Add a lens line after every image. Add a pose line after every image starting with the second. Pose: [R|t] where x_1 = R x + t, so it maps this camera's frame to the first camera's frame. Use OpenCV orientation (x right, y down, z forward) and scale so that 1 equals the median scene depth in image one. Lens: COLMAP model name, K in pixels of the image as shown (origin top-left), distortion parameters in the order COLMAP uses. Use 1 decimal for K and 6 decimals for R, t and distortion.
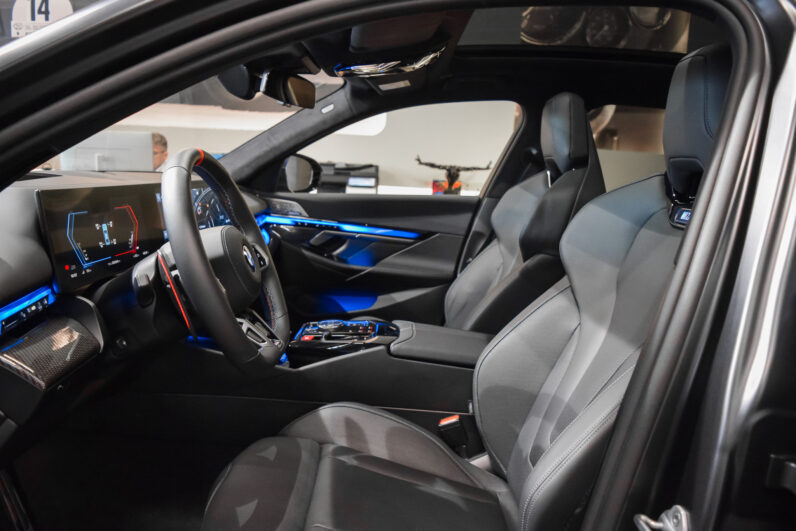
lens RADIAL K [[615.0, 0, 398.0], [0, 615.0, 265.5], [0, 0, 1]] dist [-0.089804, 0.012342]
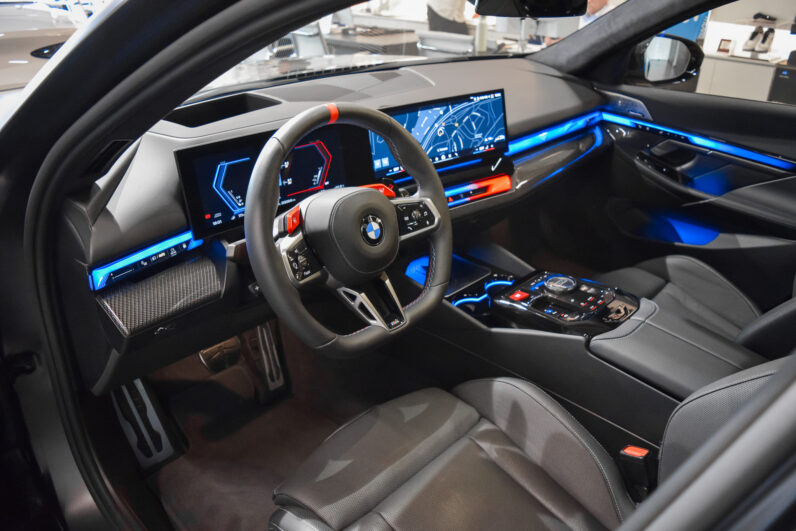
lens RADIAL K [[628.8, 0, 398.0], [0, 628.8, 265.5], [0, 0, 1]] dist [-0.098658, 0.034908]
pose [[0.725102, 0.266085, -0.635158, 0.200184], [-0.086743, 0.950280, 0.299072, -0.123627], [0.683157, -0.161762, 0.712131, 0.171406]]
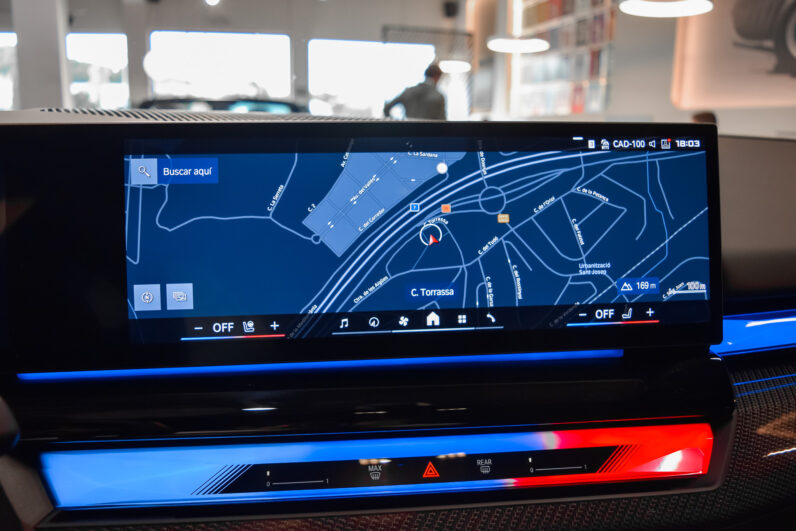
lens RADIAL K [[628.8, 0, 398.0], [0, 628.8, 265.5], [0, 0, 1]] dist [-0.098658, 0.034908]
pose [[0.266219, 0.148671, -0.952378, -0.042928], [-0.161003, 0.981012, 0.108135, -0.072797], [0.950371, 0.124548, 0.285100, 0.636914]]
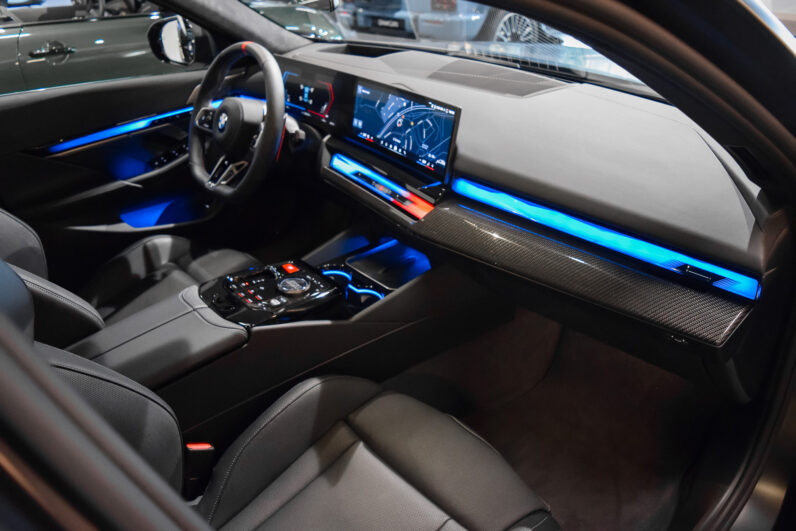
lens RADIAL K [[615.0, 0, 398.0], [0, 615.0, 265.5], [0, 0, 1]] dist [-0.089804, 0.012342]
pose [[-0.745242, 0.275686, -0.607134, 0.206550], [-0.144042, 0.822467, 0.550272, -0.295148], [0.651050, 0.497539, -0.573227, 1.147006]]
